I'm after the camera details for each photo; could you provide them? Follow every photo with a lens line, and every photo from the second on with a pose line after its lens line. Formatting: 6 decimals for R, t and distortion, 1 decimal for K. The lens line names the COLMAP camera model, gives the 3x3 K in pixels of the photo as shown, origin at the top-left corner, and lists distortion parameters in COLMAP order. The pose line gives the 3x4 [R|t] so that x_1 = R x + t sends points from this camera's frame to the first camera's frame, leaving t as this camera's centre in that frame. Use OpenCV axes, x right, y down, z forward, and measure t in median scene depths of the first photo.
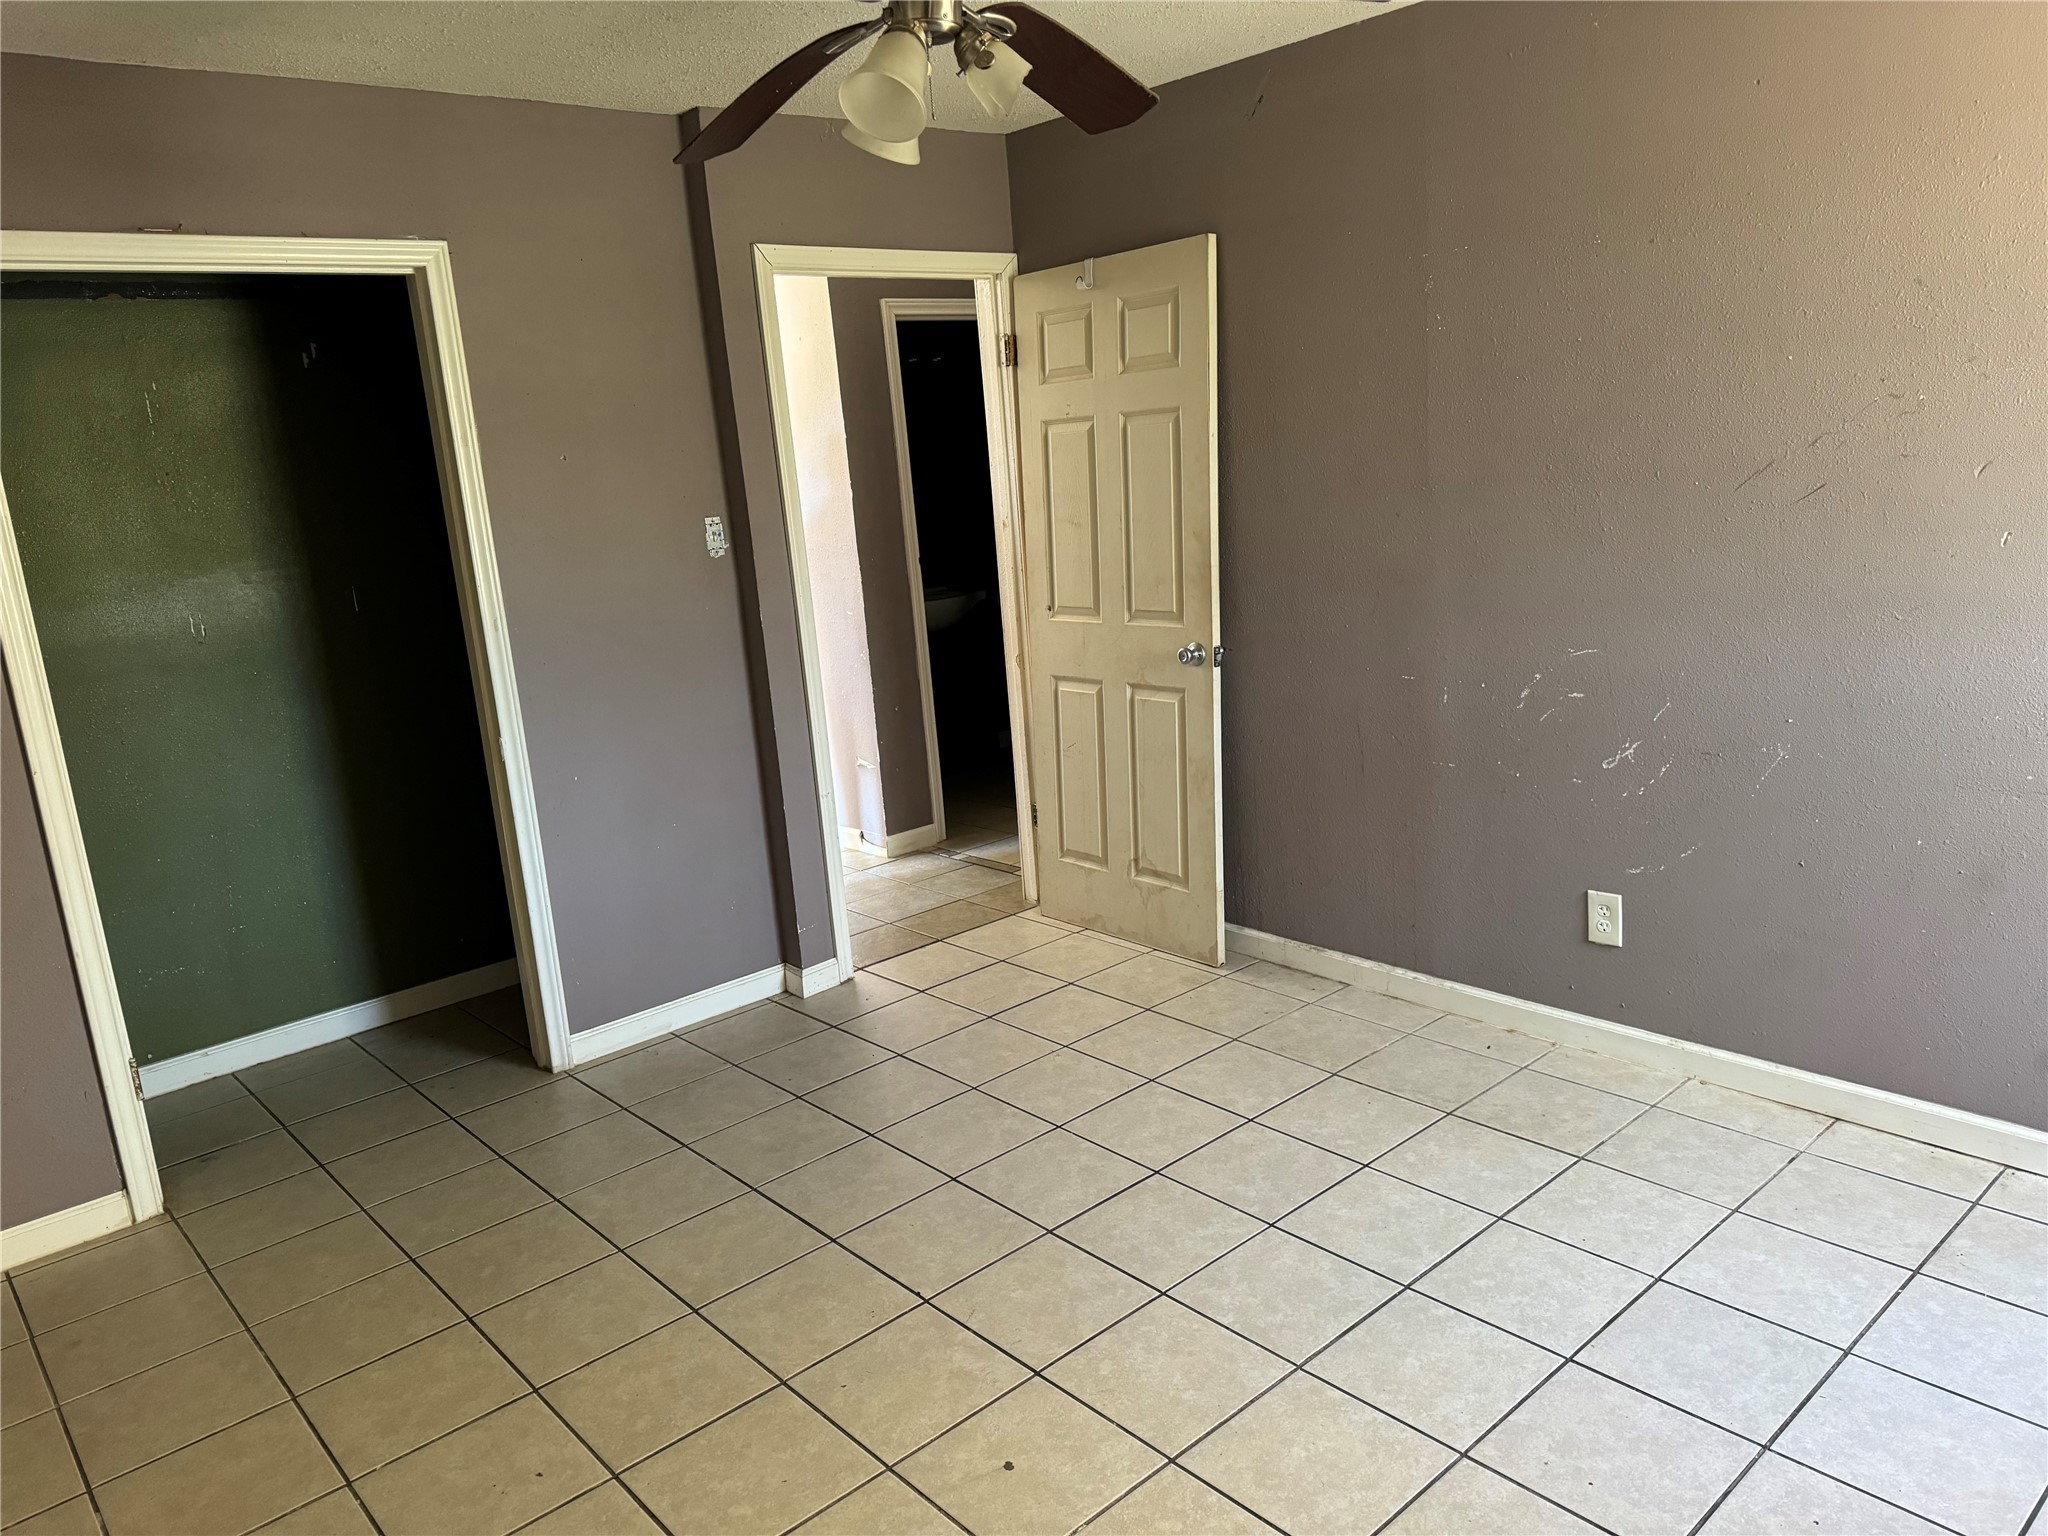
lens RADIAL K [[1429.7, 0, 1020.3], [0, 1429.7, 773.1], [0, 0, 1]] dist [0.077891, -0.072936]
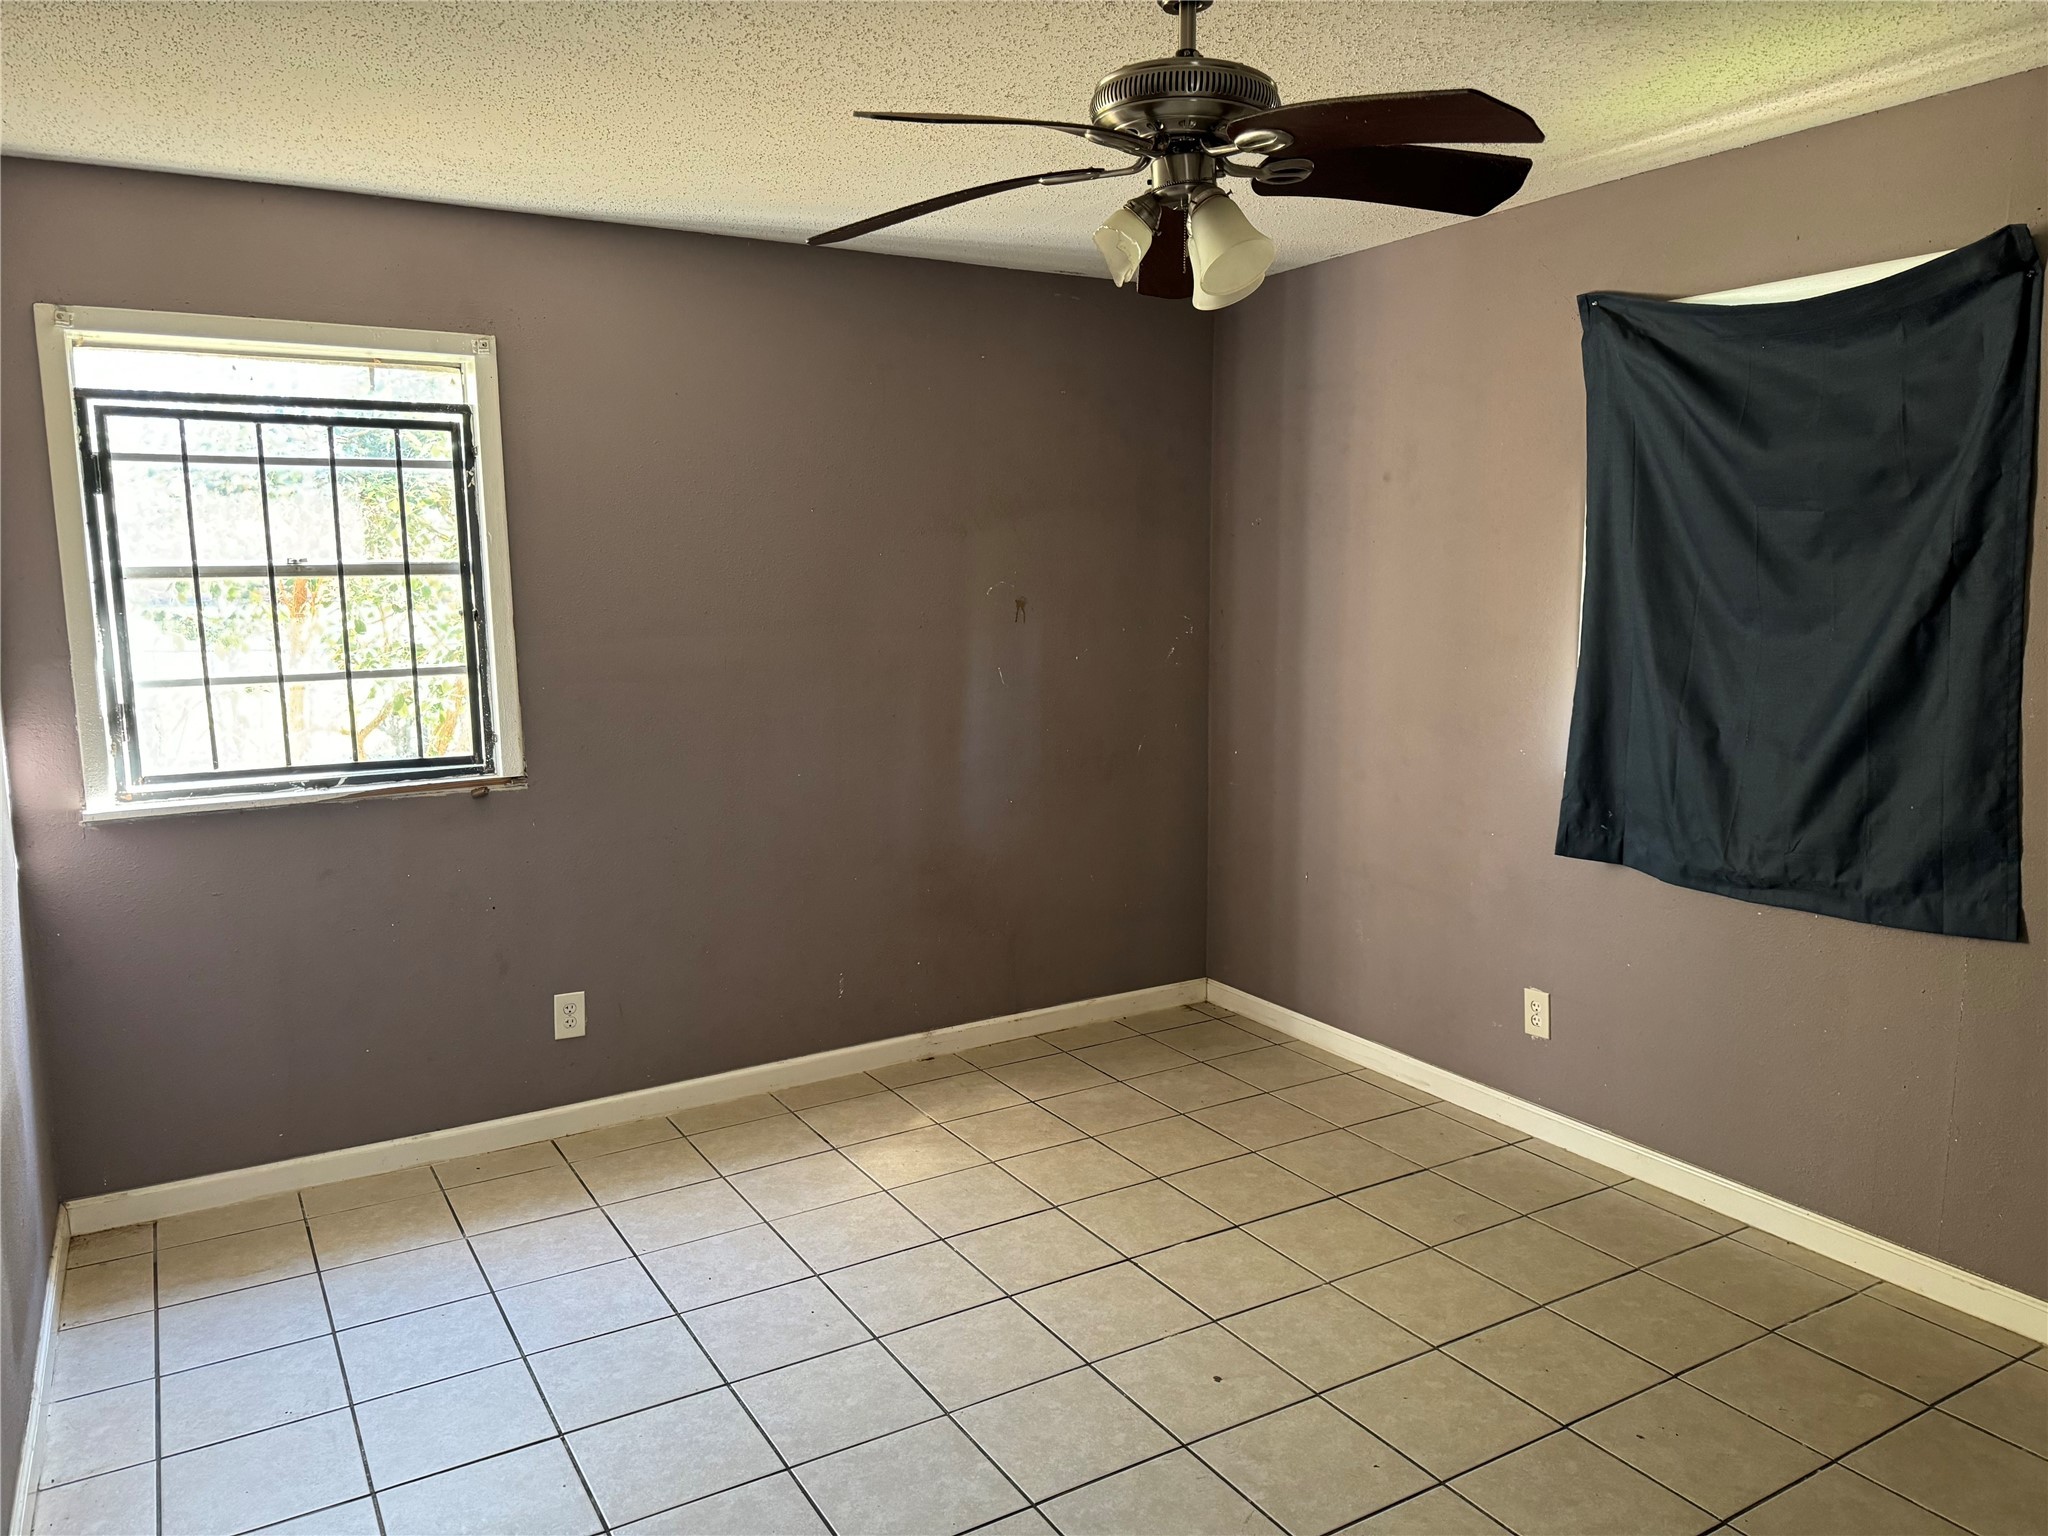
lens RADIAL K [[1429.7, 0, 1026.6], [0, 1429.7, 764.1], [0, 0, 1]] dist [0.077891, -0.072936]
pose [[-0.979133, 0.064508, 0.192713, -0.110238], [0.128873, 0.930319, 0.343364, -0.417685], [-0.157135, 0.361035, -0.919218, 1.805726]]
